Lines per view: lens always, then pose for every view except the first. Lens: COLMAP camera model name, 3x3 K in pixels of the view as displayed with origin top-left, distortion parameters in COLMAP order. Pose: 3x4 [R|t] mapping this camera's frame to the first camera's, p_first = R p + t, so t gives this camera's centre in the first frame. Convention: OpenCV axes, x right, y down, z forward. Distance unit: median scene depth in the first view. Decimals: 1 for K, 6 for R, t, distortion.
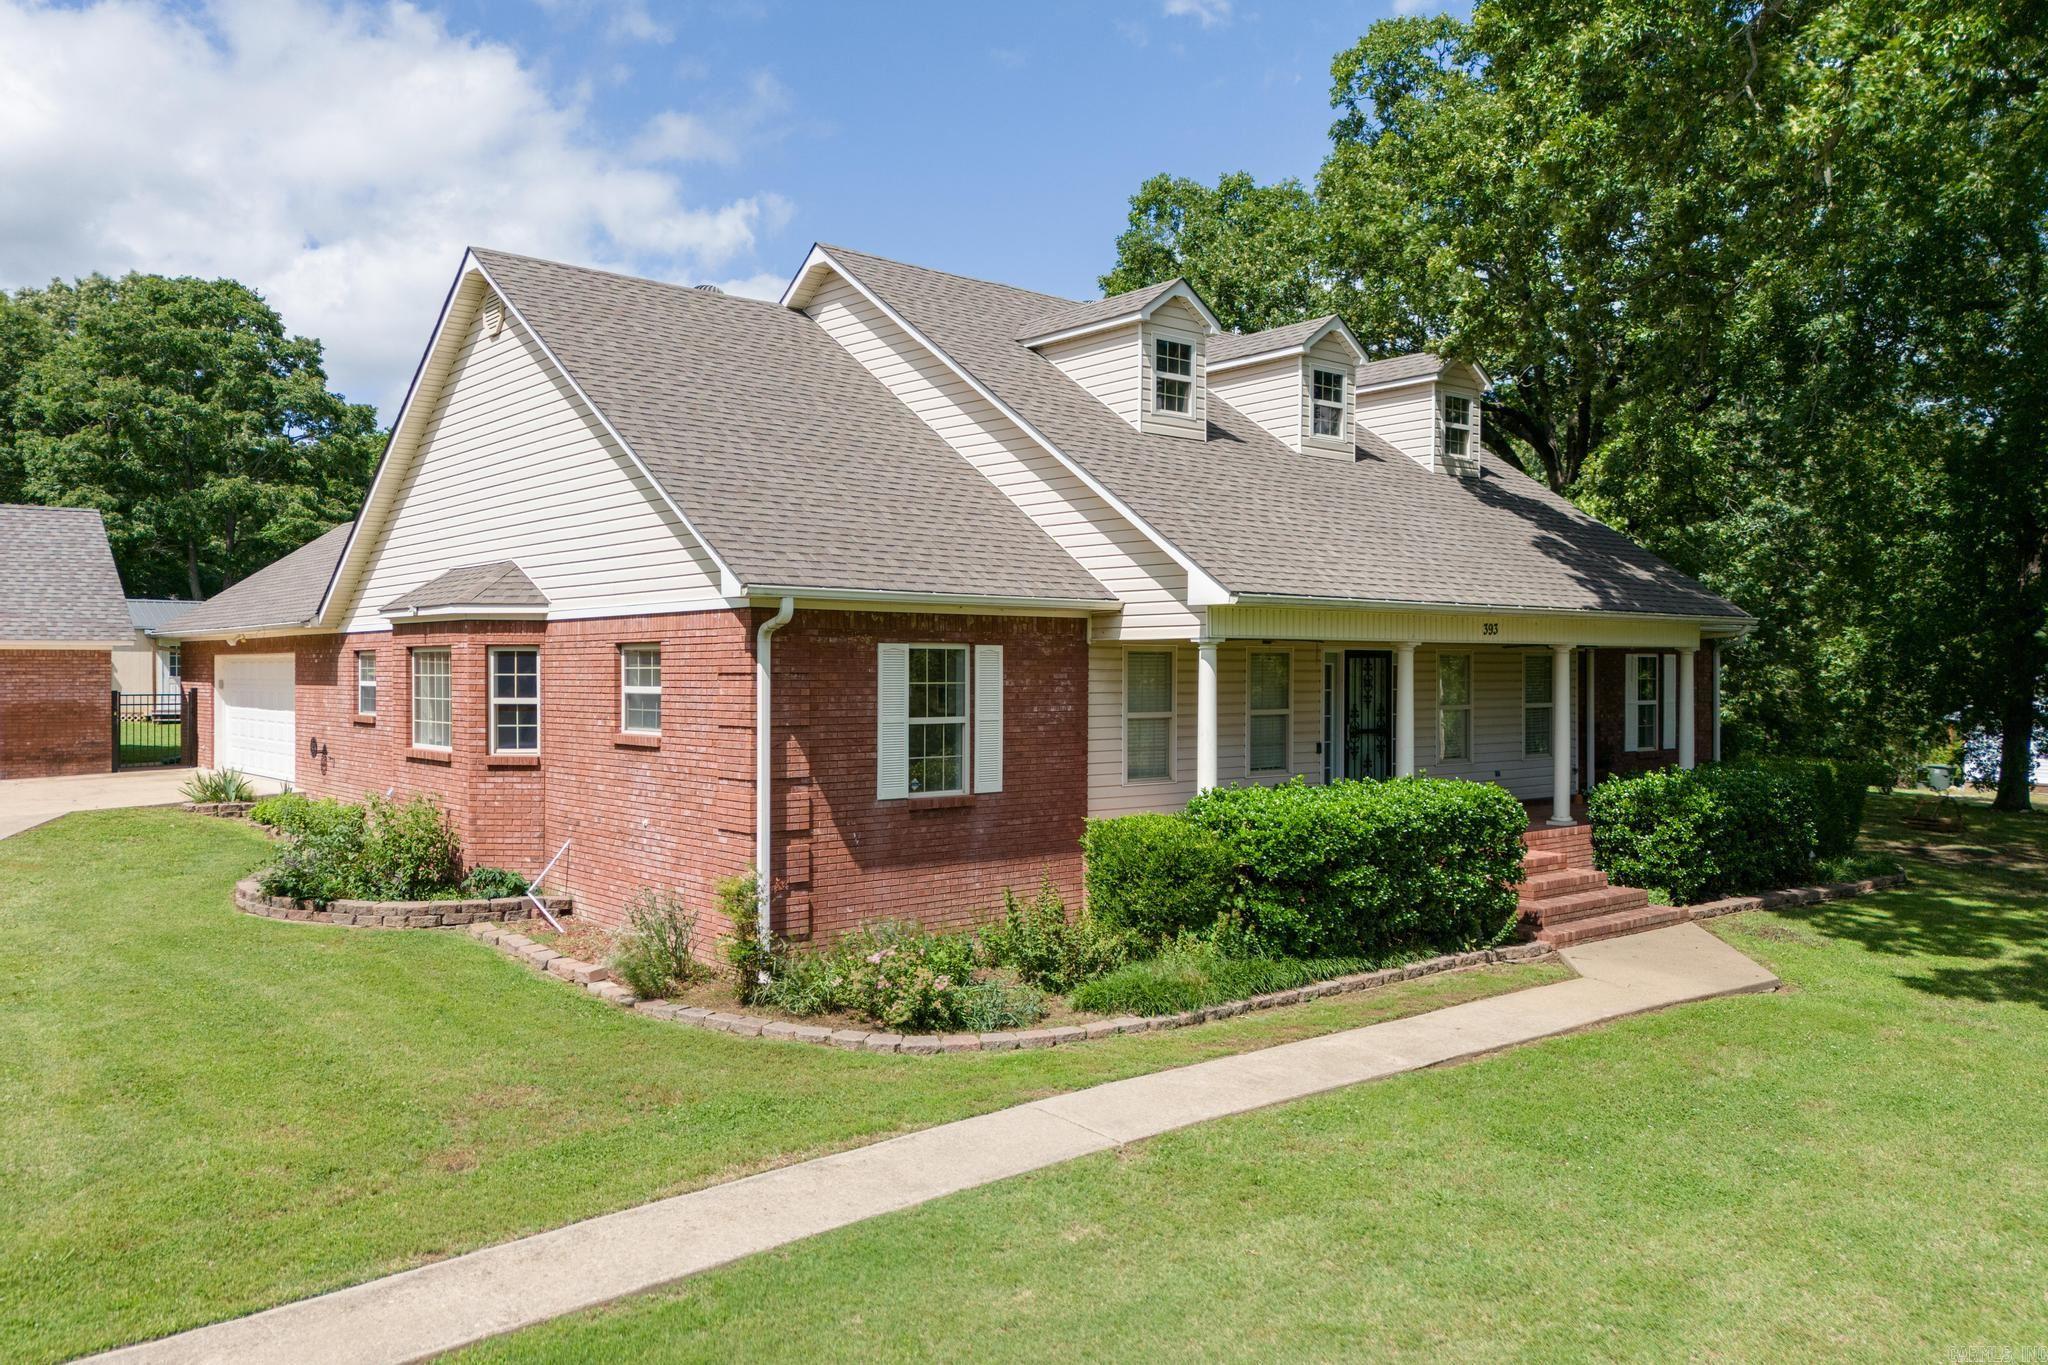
lens RADIAL K [[1522.2, 0, 1023.8], [0, 1522.2, 669.1], [0, 0, 1]] dist [0.071532, -0.077239]
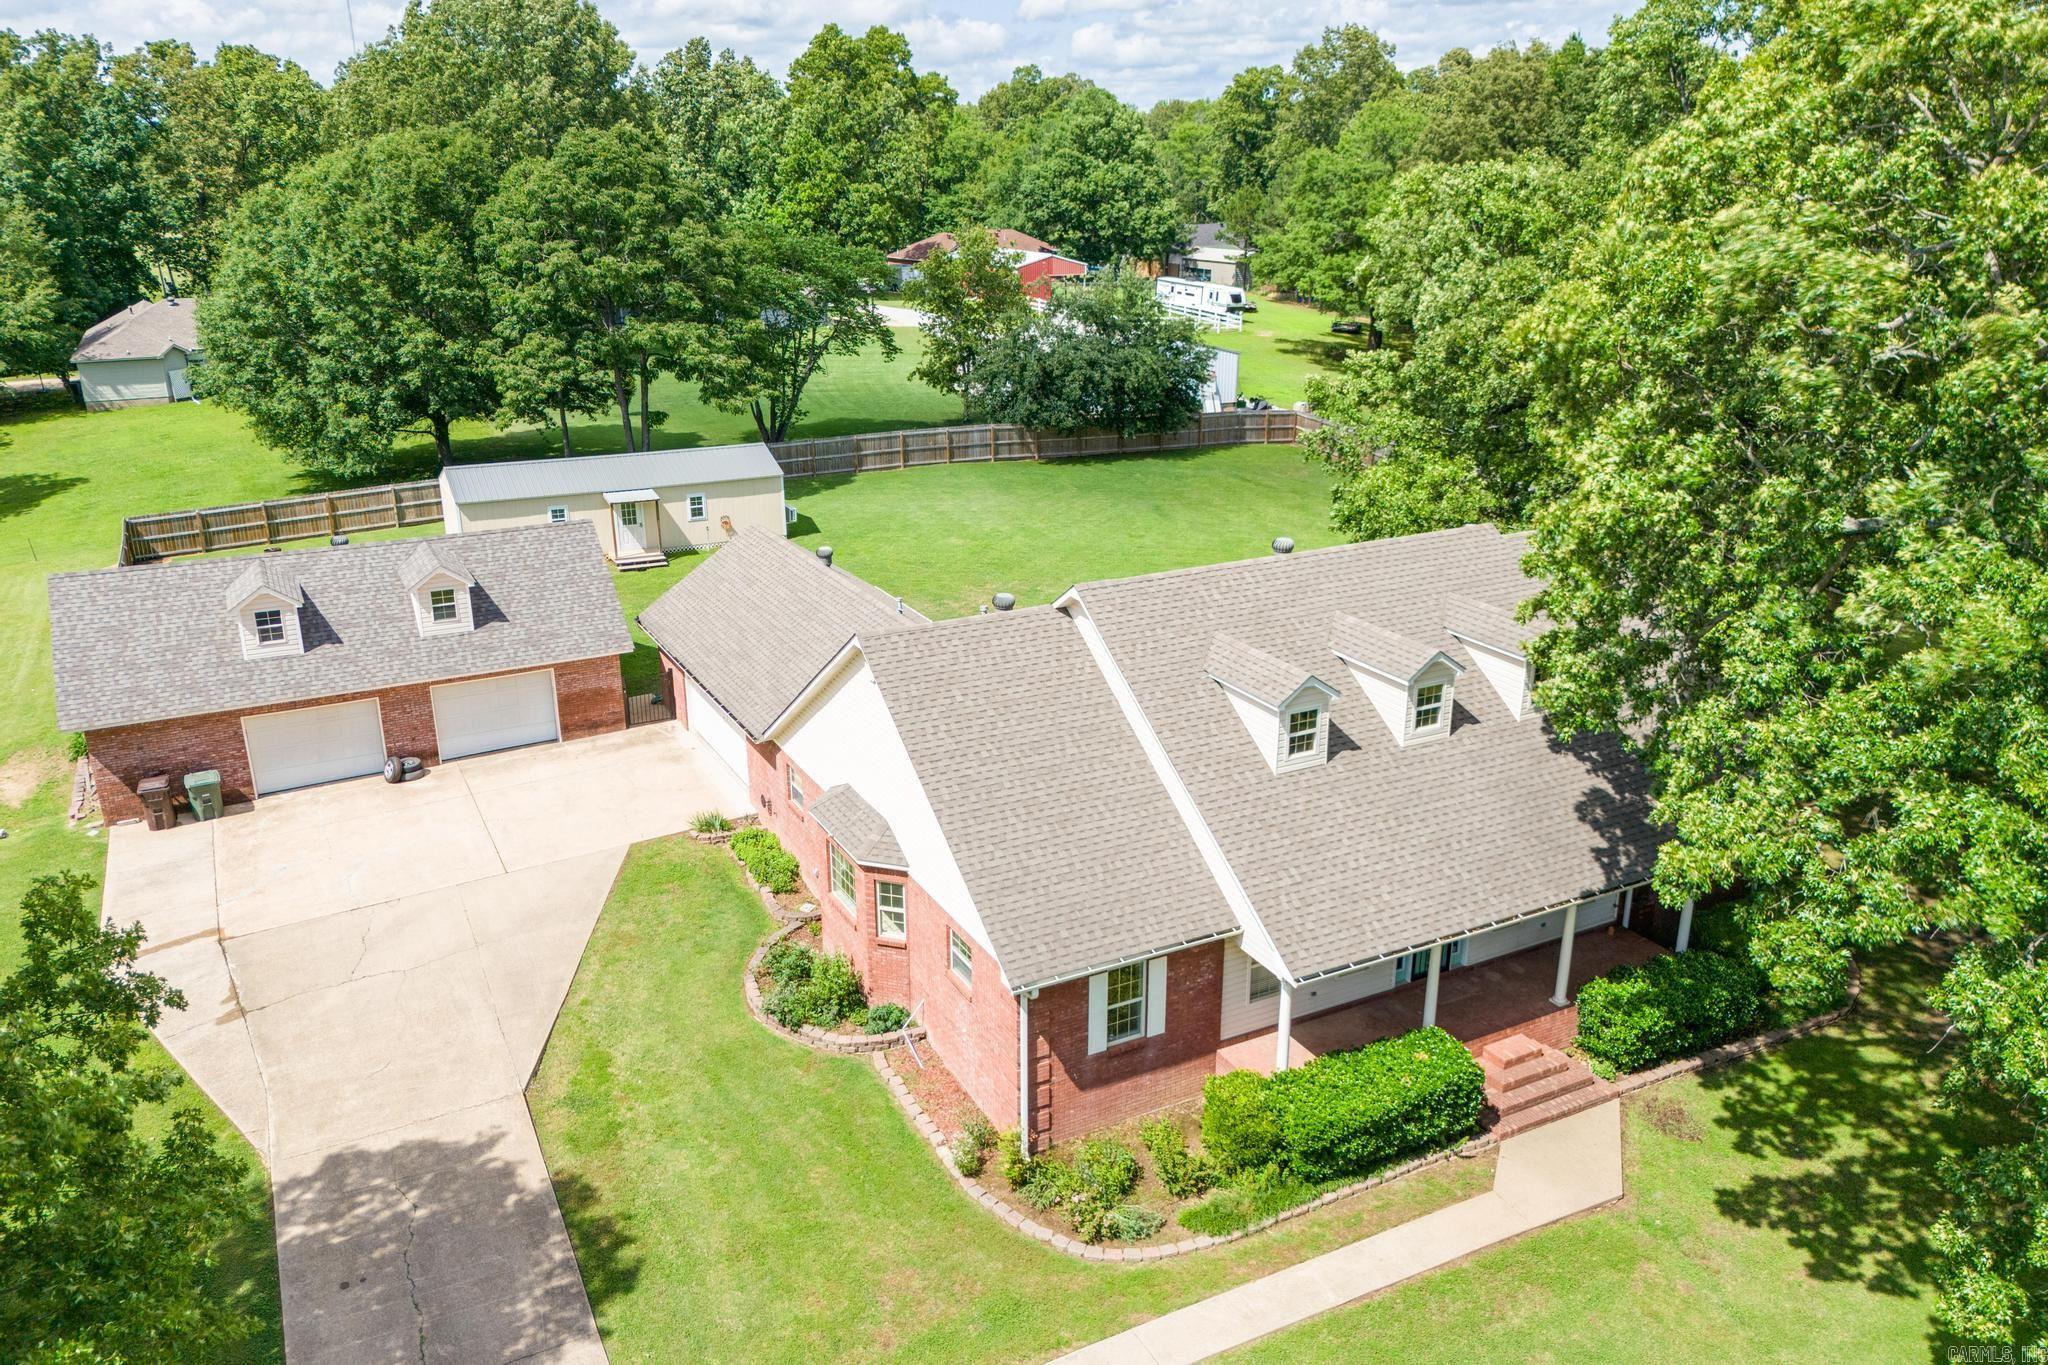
lens RADIAL K [[1522.2, 0, 1014.1], [0, 1522.2, 672.2], [0, 0, 1]] dist [0.071532, -0.077239]
pose [[0.975731, 0.065589, -0.208921, 0.149636], [0.004412, 0.948006, 0.318222, -0.834003], [0.218930, -0.311421, 0.924709, -0.493935]]
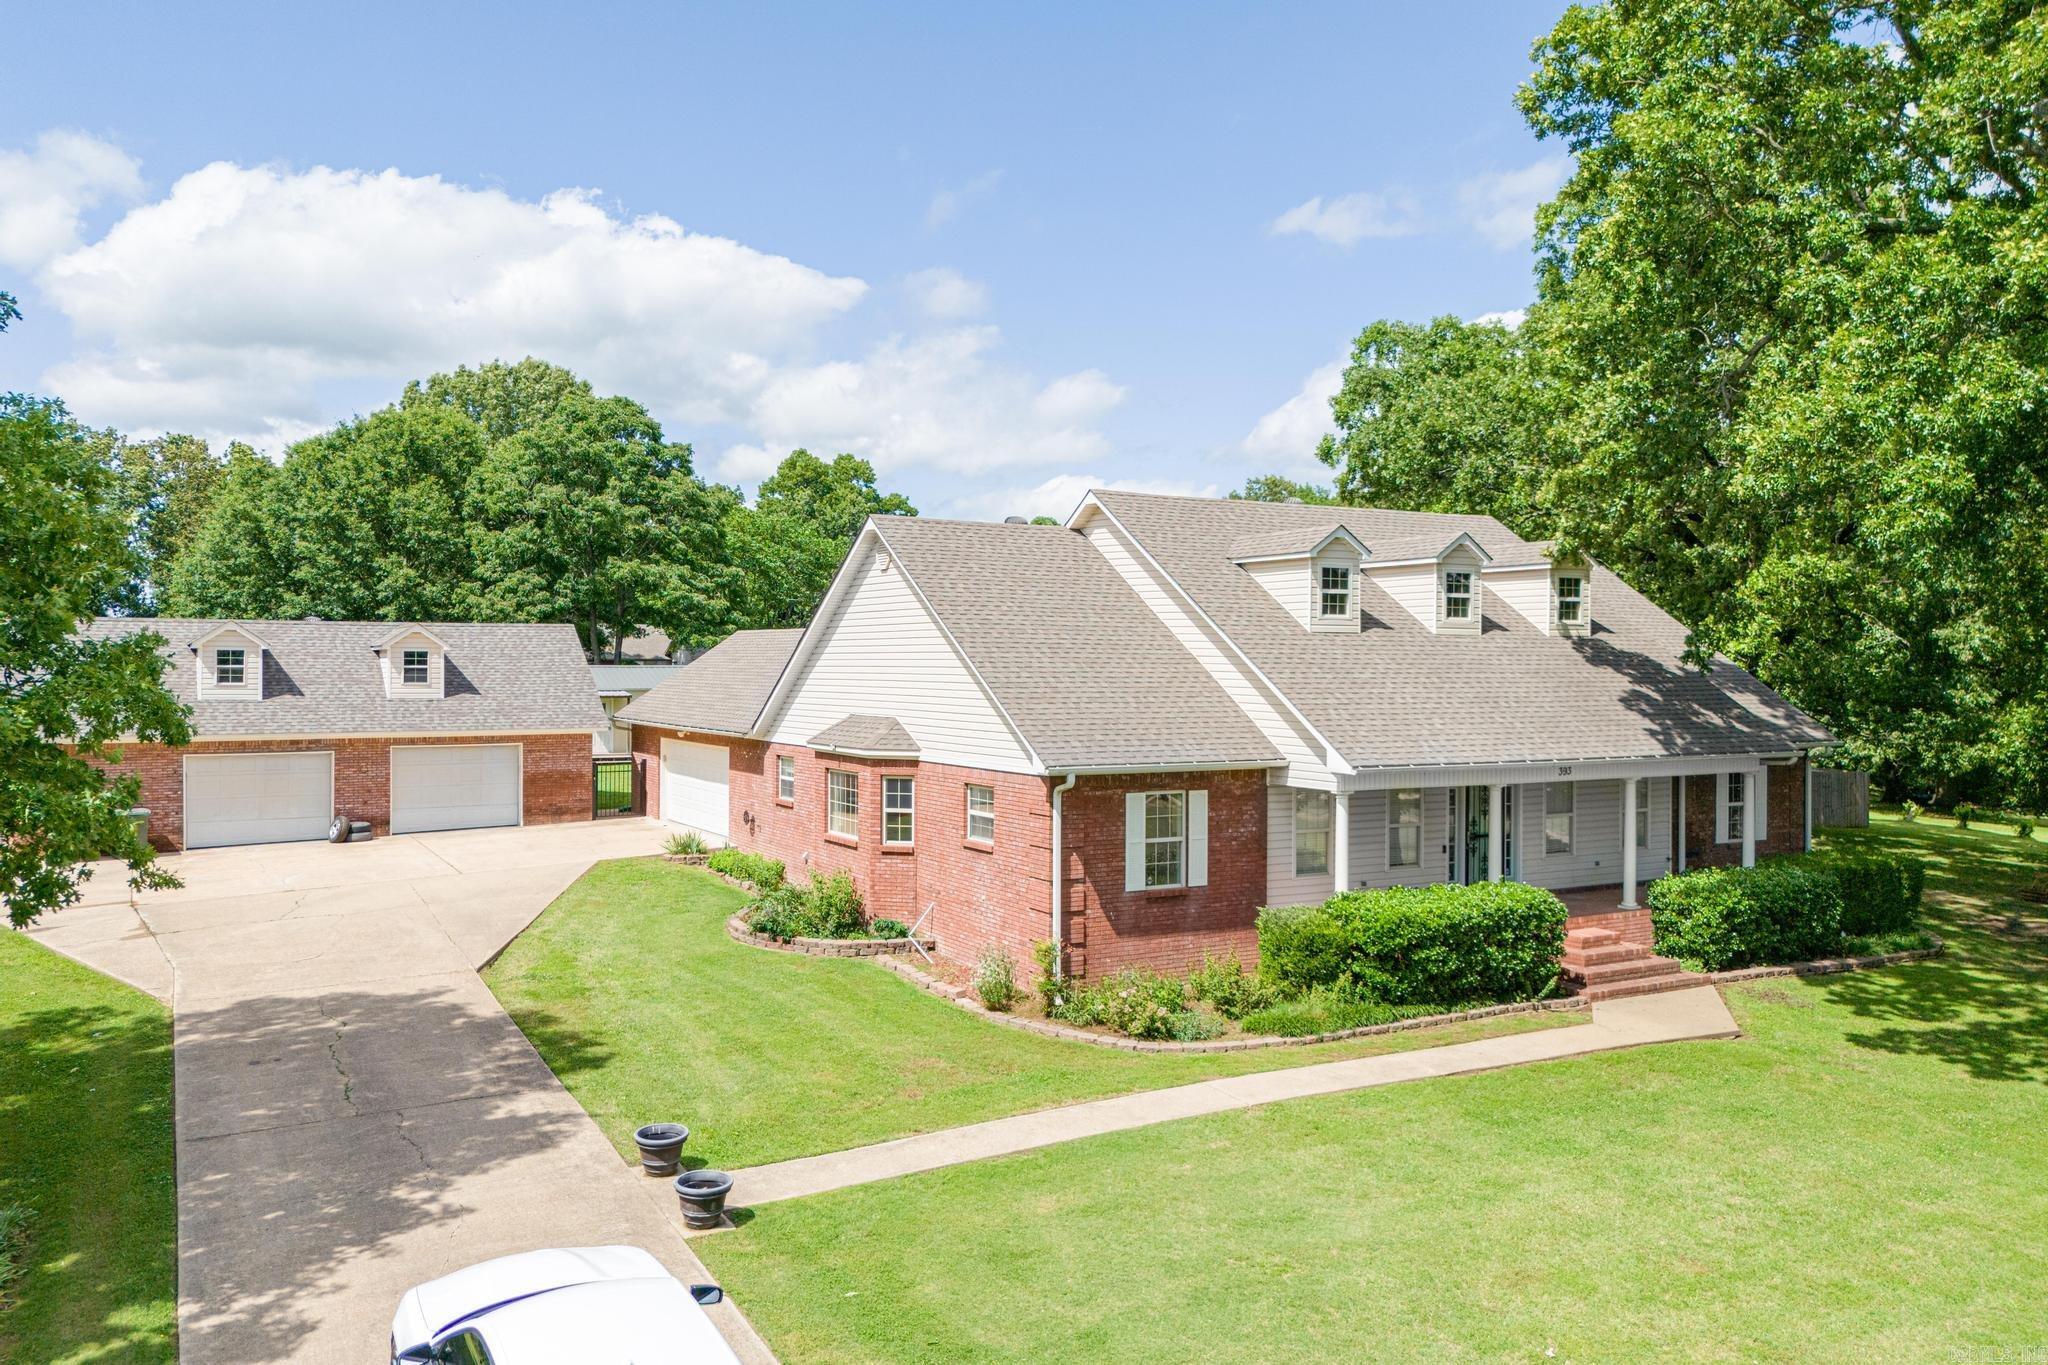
lens RADIAL K [[1522.2, 0, 1015.5], [0, 1522.2, 666.9], [0, 0, 1]] dist [0.071532, -0.077239]
pose [[0.983389, 0.003100, -0.181486, 0.072324], [-0.002775, 0.999994, 0.002041, -0.140203], [0.181492, -0.001503, 0.983391, -0.545522]]
